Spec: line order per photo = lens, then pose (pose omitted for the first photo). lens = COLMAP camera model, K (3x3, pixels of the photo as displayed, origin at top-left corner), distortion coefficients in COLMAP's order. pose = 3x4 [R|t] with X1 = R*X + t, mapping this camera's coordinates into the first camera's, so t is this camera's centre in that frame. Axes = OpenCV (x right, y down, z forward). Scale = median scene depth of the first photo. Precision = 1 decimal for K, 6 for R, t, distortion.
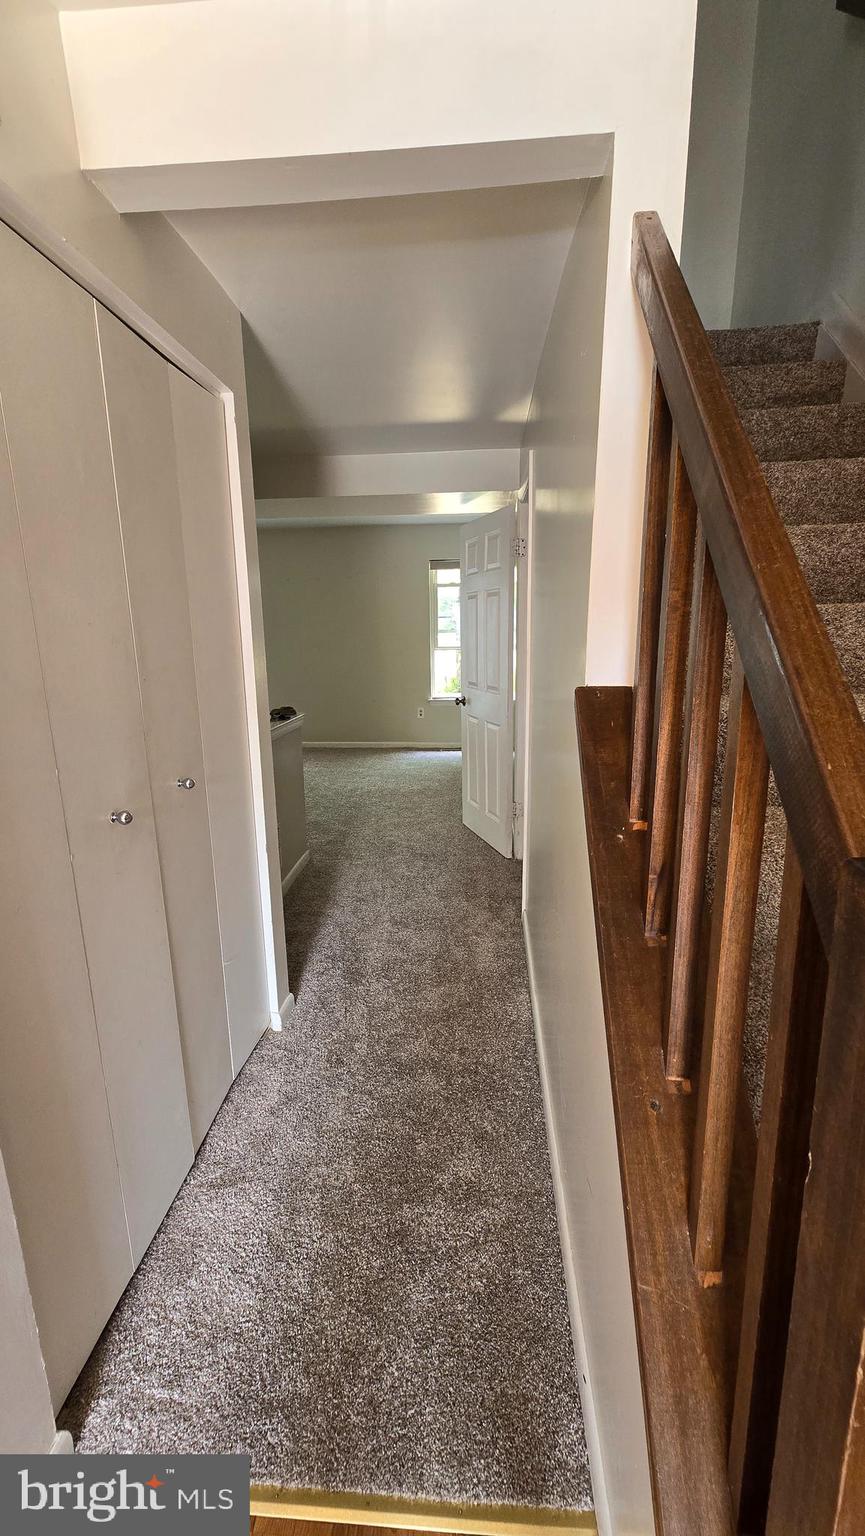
lens RADIAL K [[637.2, 0, 432.5], [0, 637.2, 768.0], [0, 0, 1]] dist [-0.013221, 0.007168]
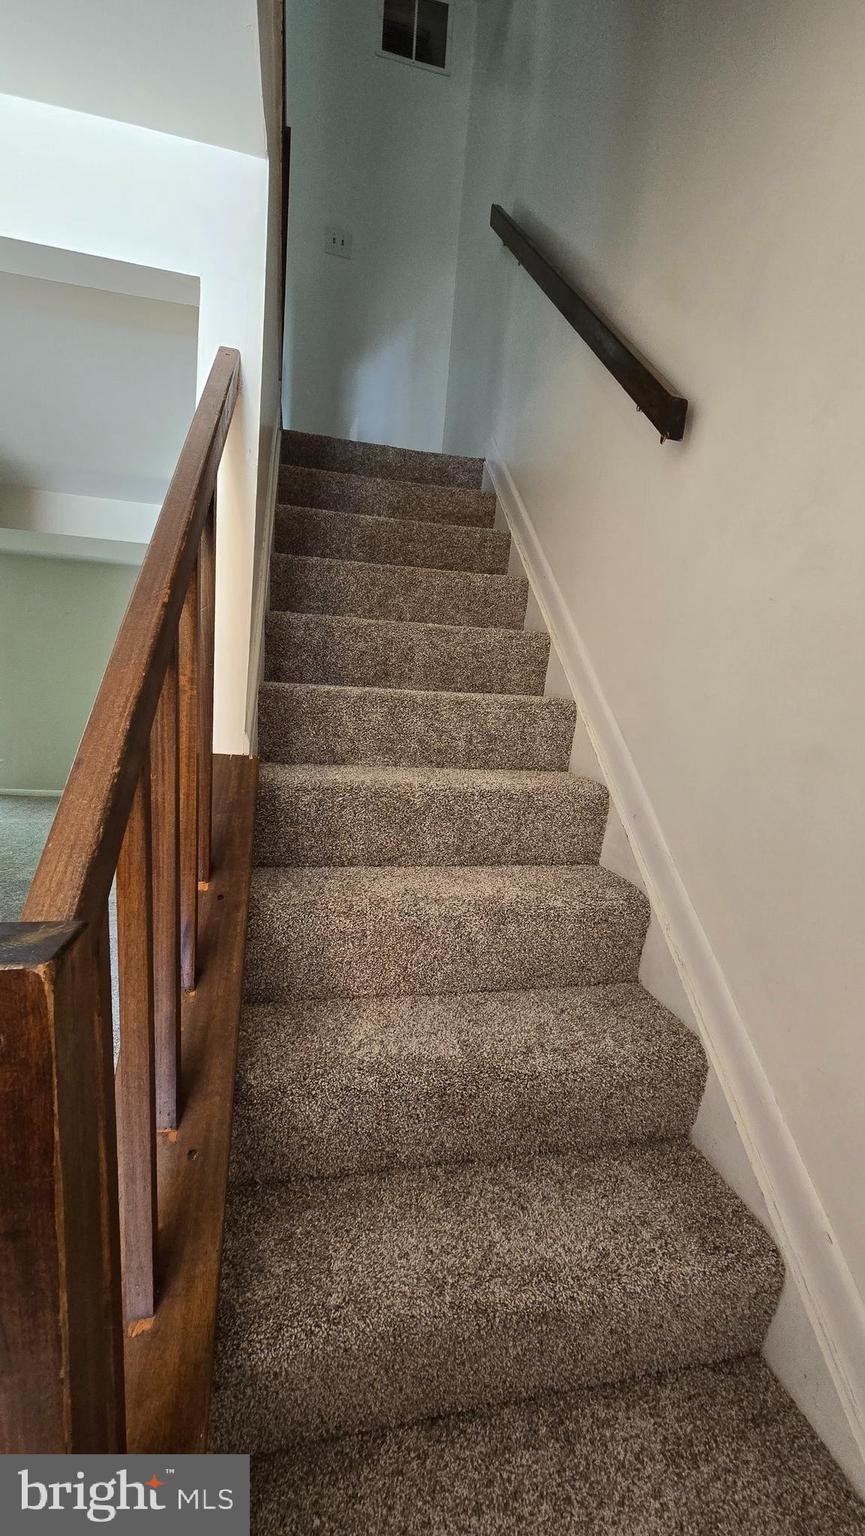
lens RADIAL K [[637.2, 0, 432.5], [0, 637.2, 768.0], [0, 0, 1]] dist [-0.013221, 0.007168]
pose [[0.945707, 0.037194, 0.322884, 0.197854], [-0.007665, 0.995706, -0.092250, -0.006438], [-0.324929, 0.084767, 0.941932, -0.082954]]
